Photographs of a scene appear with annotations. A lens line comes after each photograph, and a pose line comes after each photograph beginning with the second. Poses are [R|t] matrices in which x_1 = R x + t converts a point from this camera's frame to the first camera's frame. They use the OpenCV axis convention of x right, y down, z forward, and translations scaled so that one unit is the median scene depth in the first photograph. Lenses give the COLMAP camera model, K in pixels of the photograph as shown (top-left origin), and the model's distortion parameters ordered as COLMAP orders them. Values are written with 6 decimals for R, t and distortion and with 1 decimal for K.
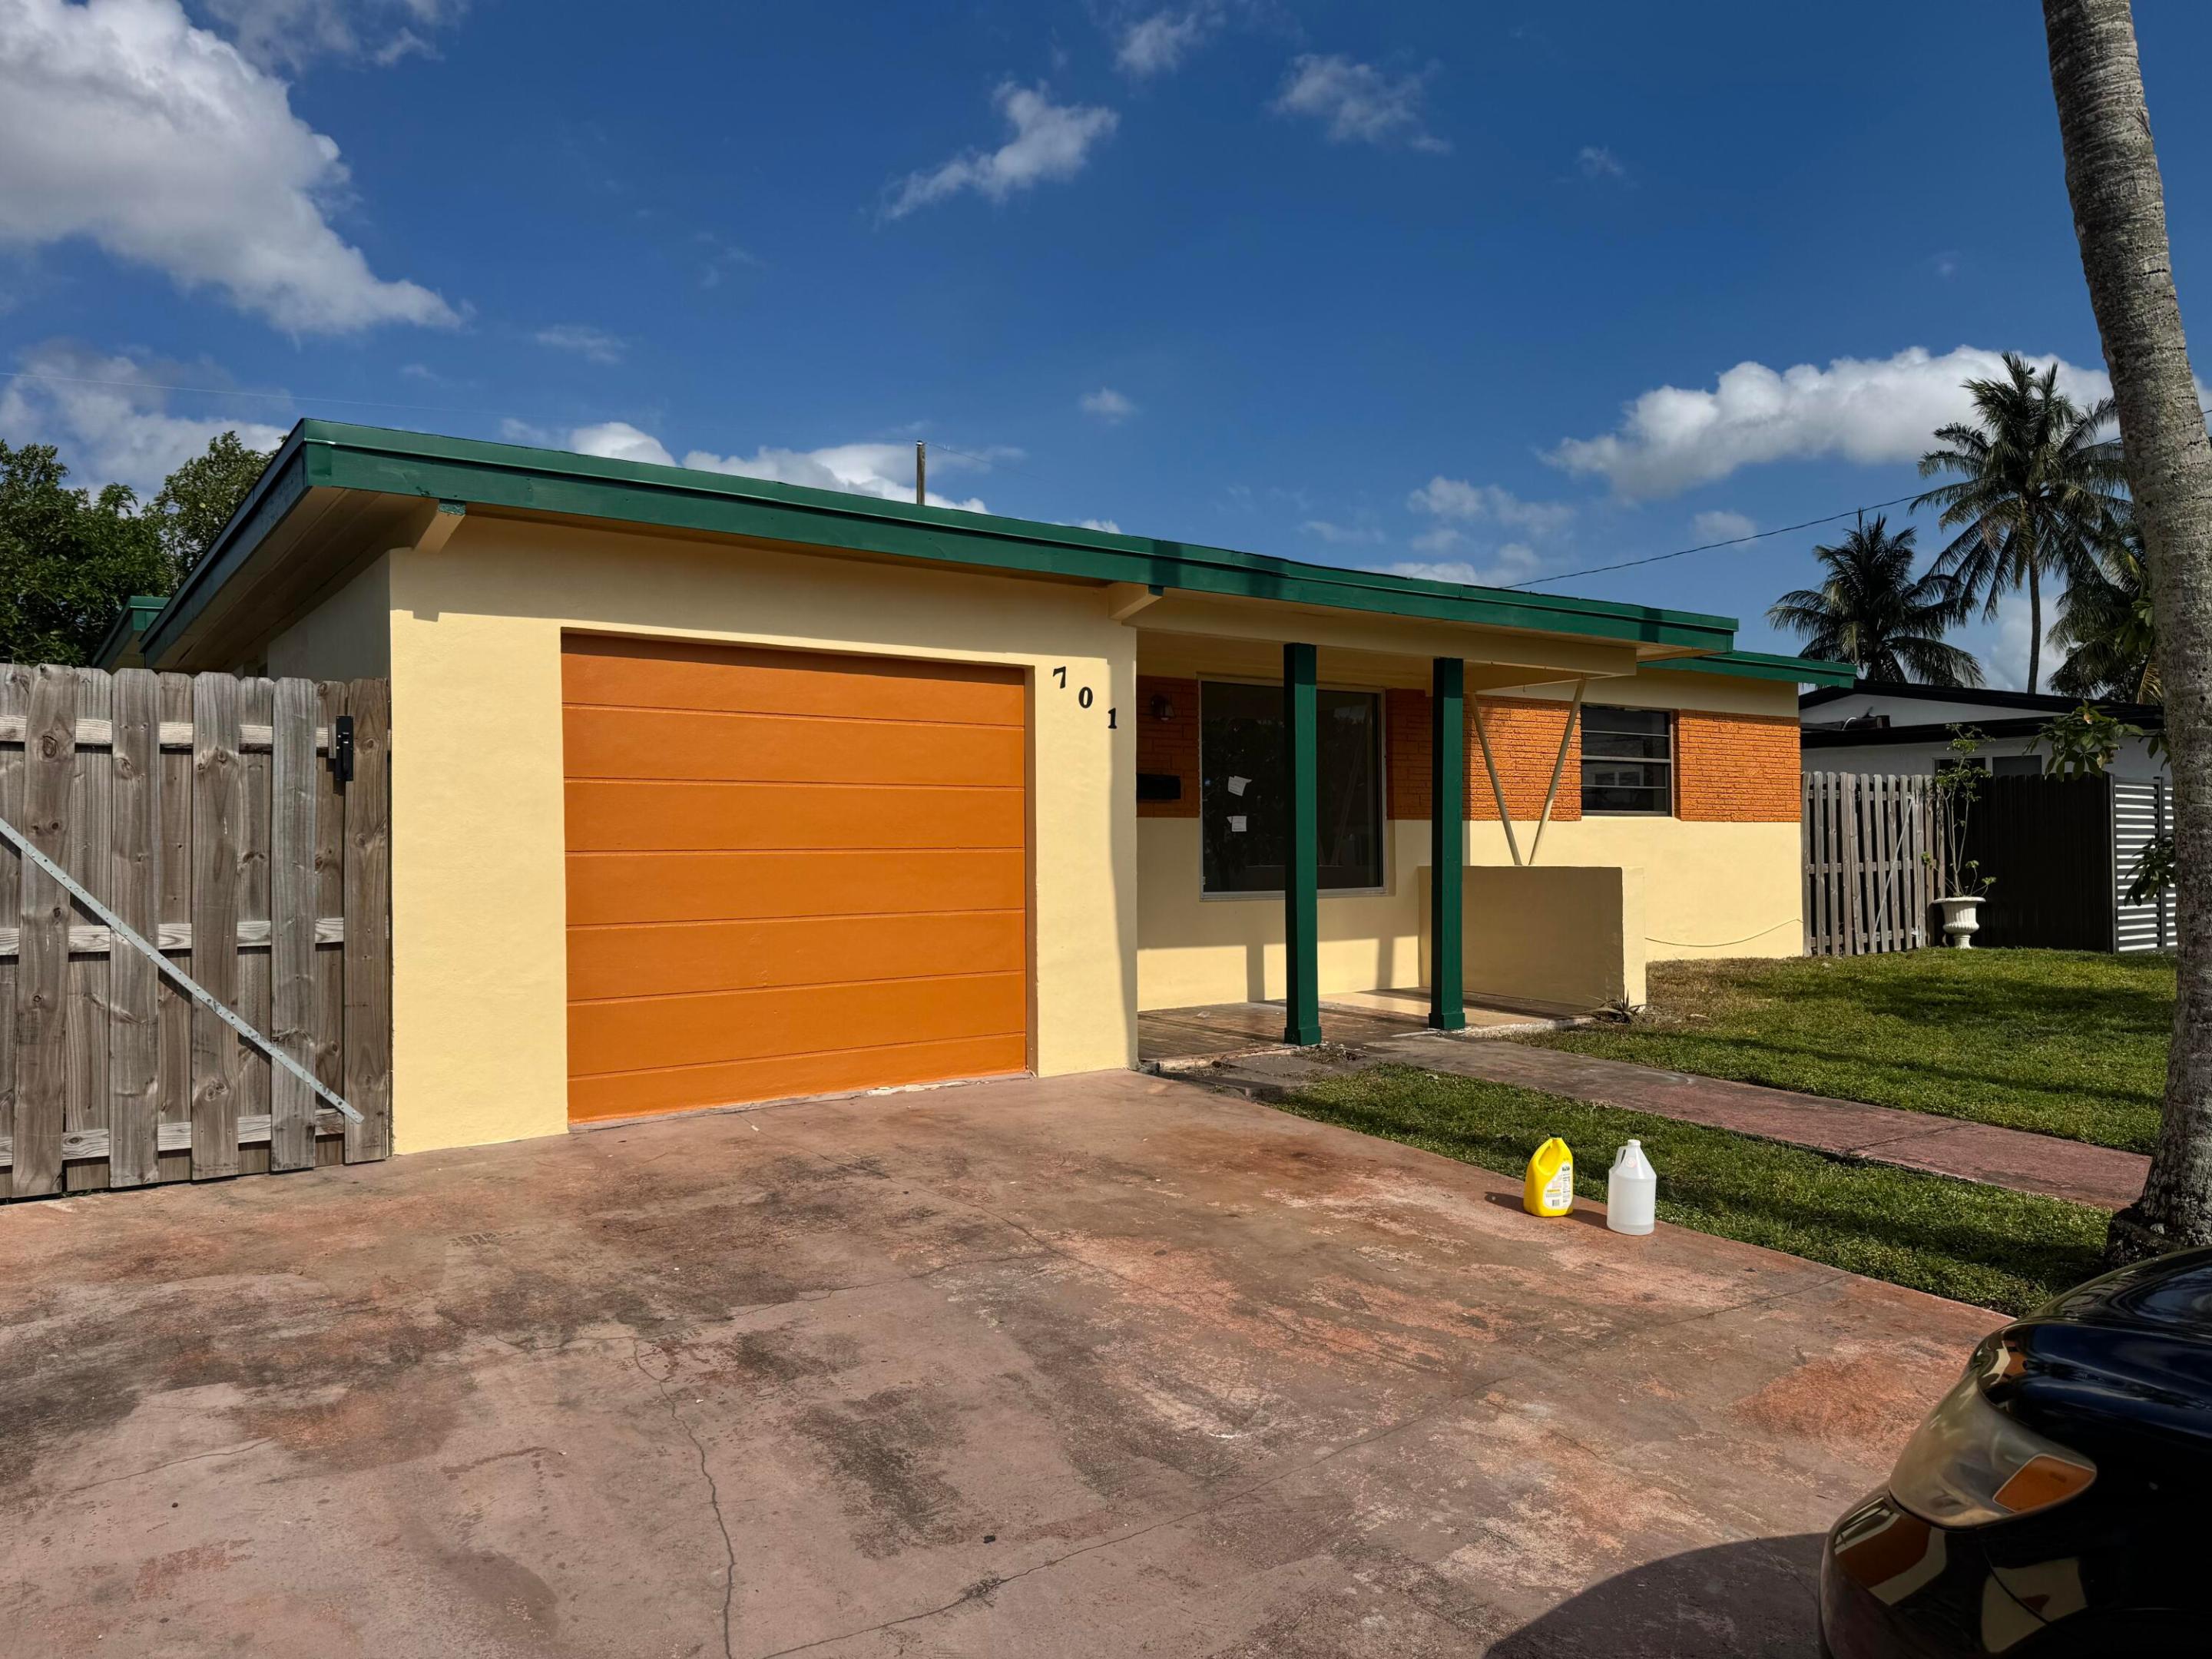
lens RADIAL K [[1553.9, 0, 1106.0], [0, 1553.9, 829.5], [0, 0, 1]] dist [0.042542, -0.004038]
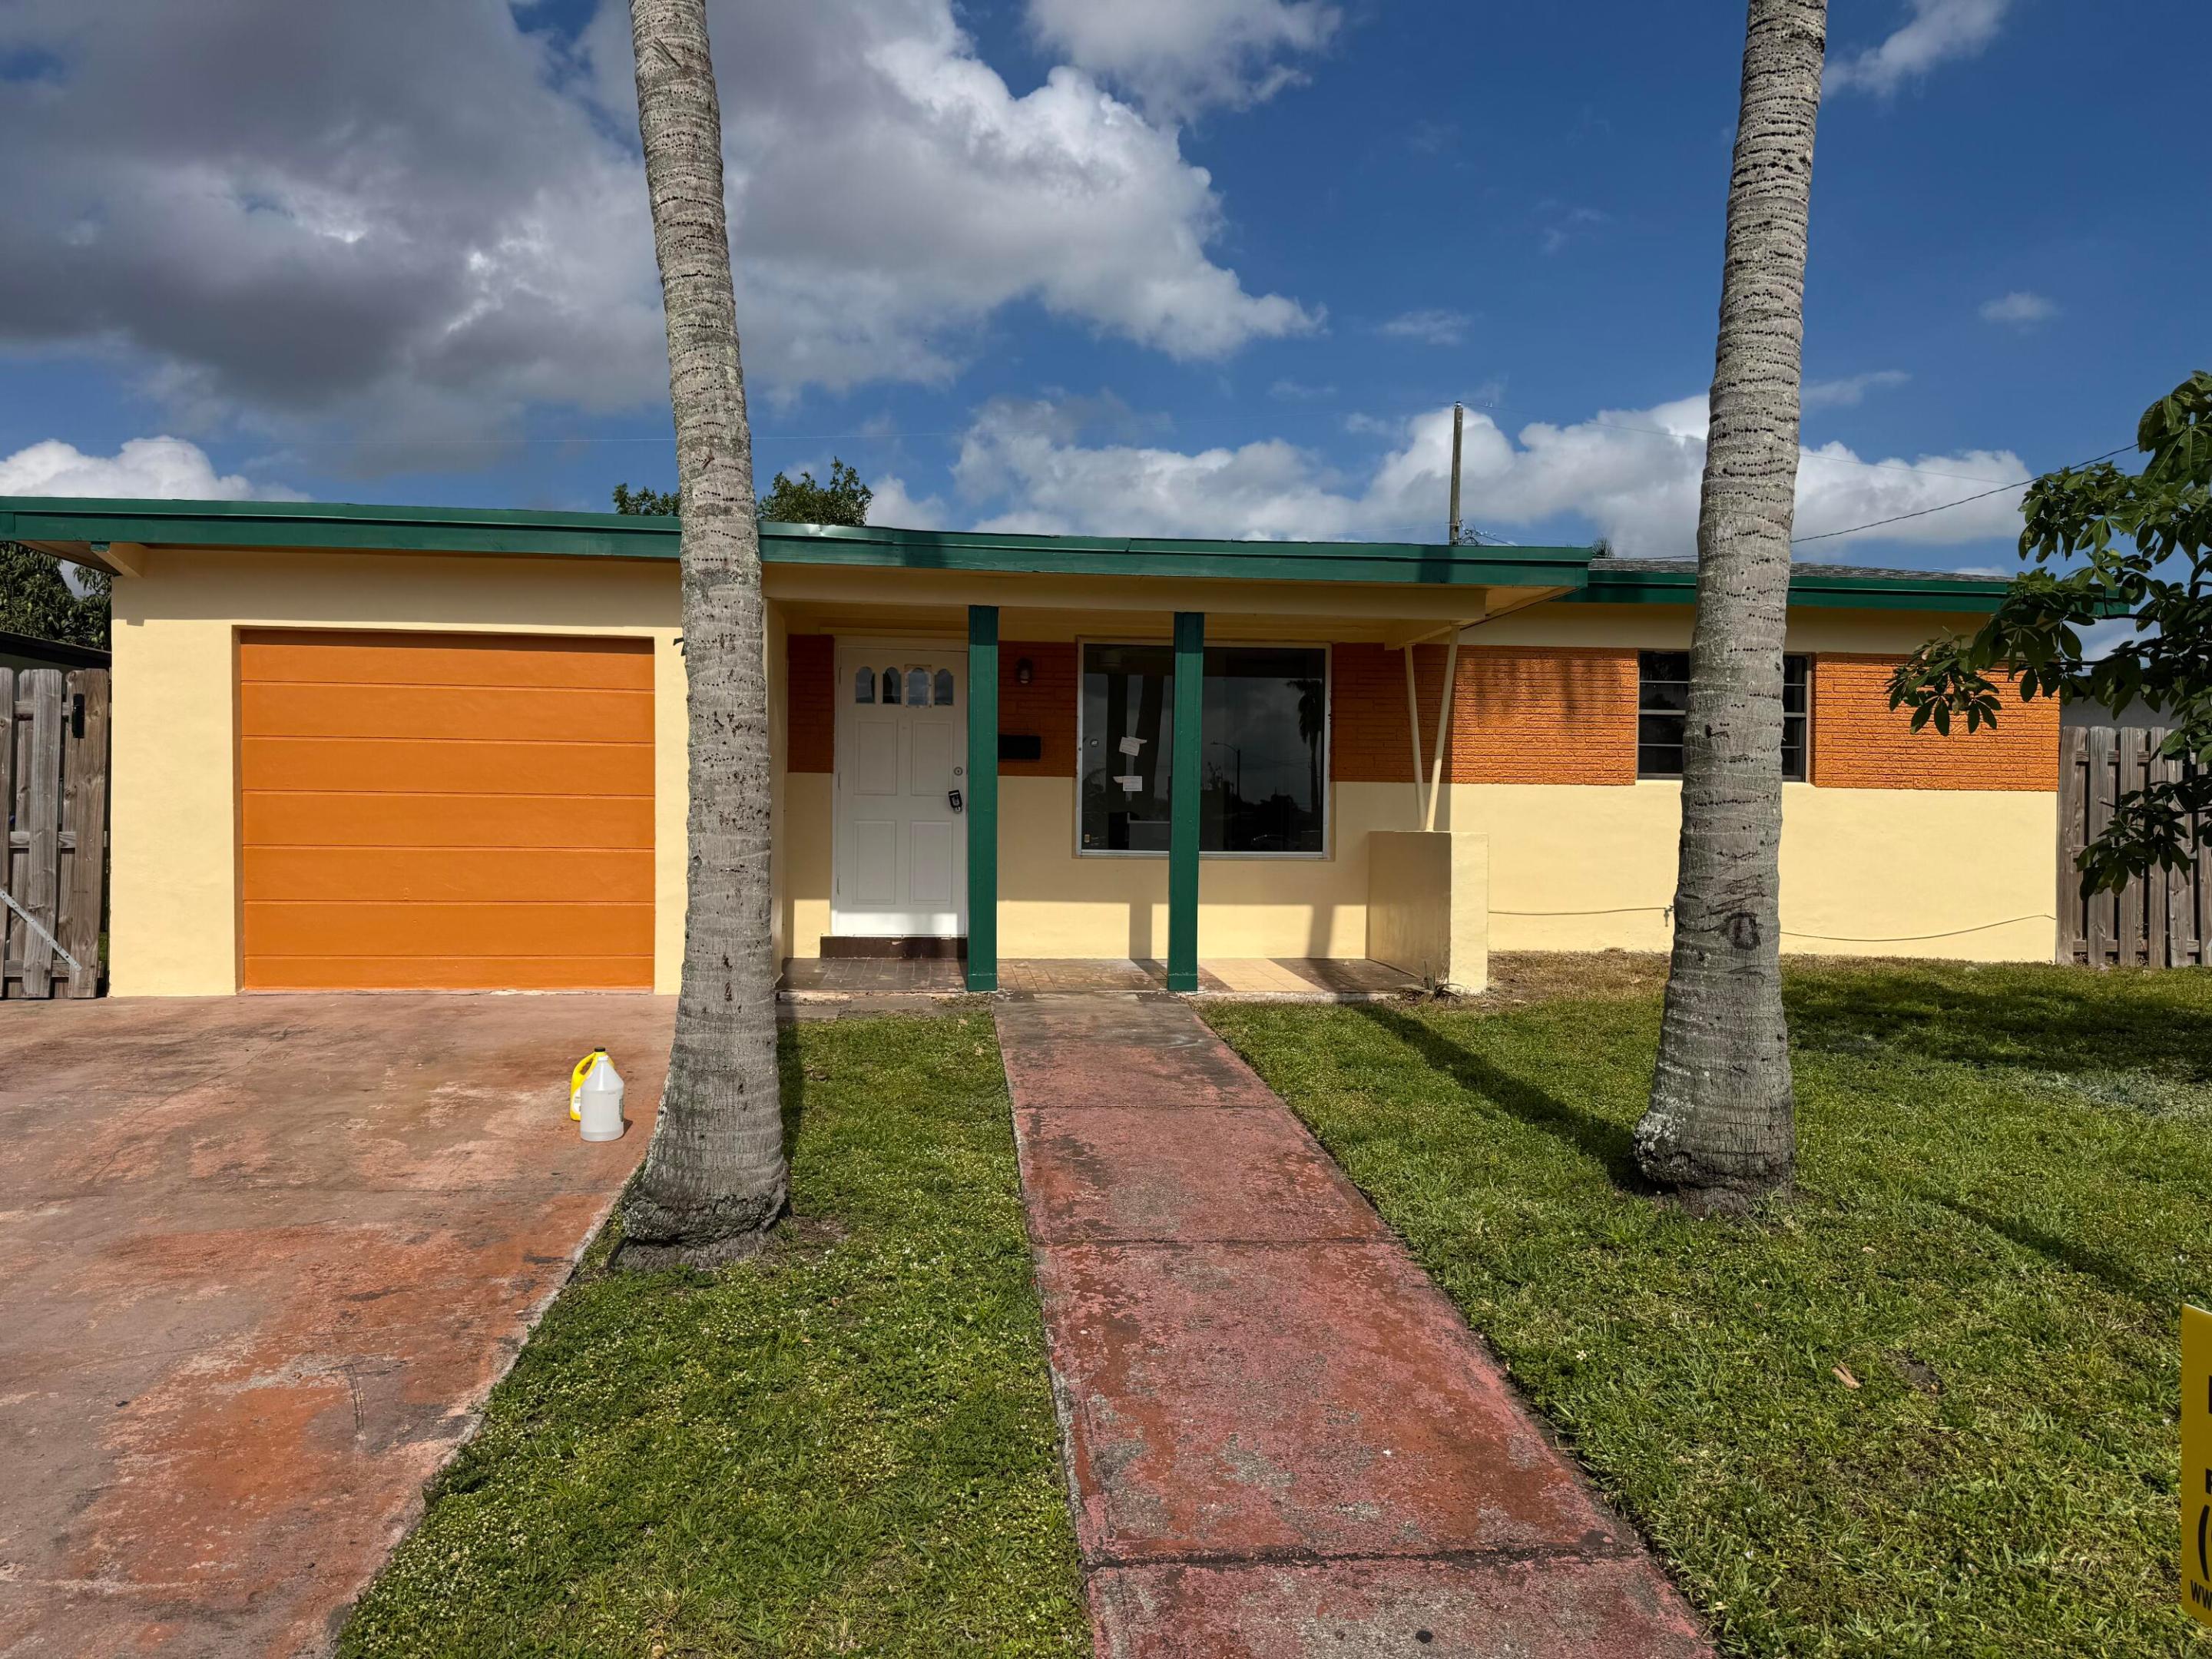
lens RADIAL K [[1606.2, 0, 1106.0], [0, 1606.2, 829.5], [0, 0, 1]] dist [0.009658, -0.004381]
pose [[0.867011, 0.016574, -0.498014, 0.589500], [-0.011395, 0.999845, 0.013438, 0.012327], [0.498159, -0.005976, 0.867065, 0.092883]]
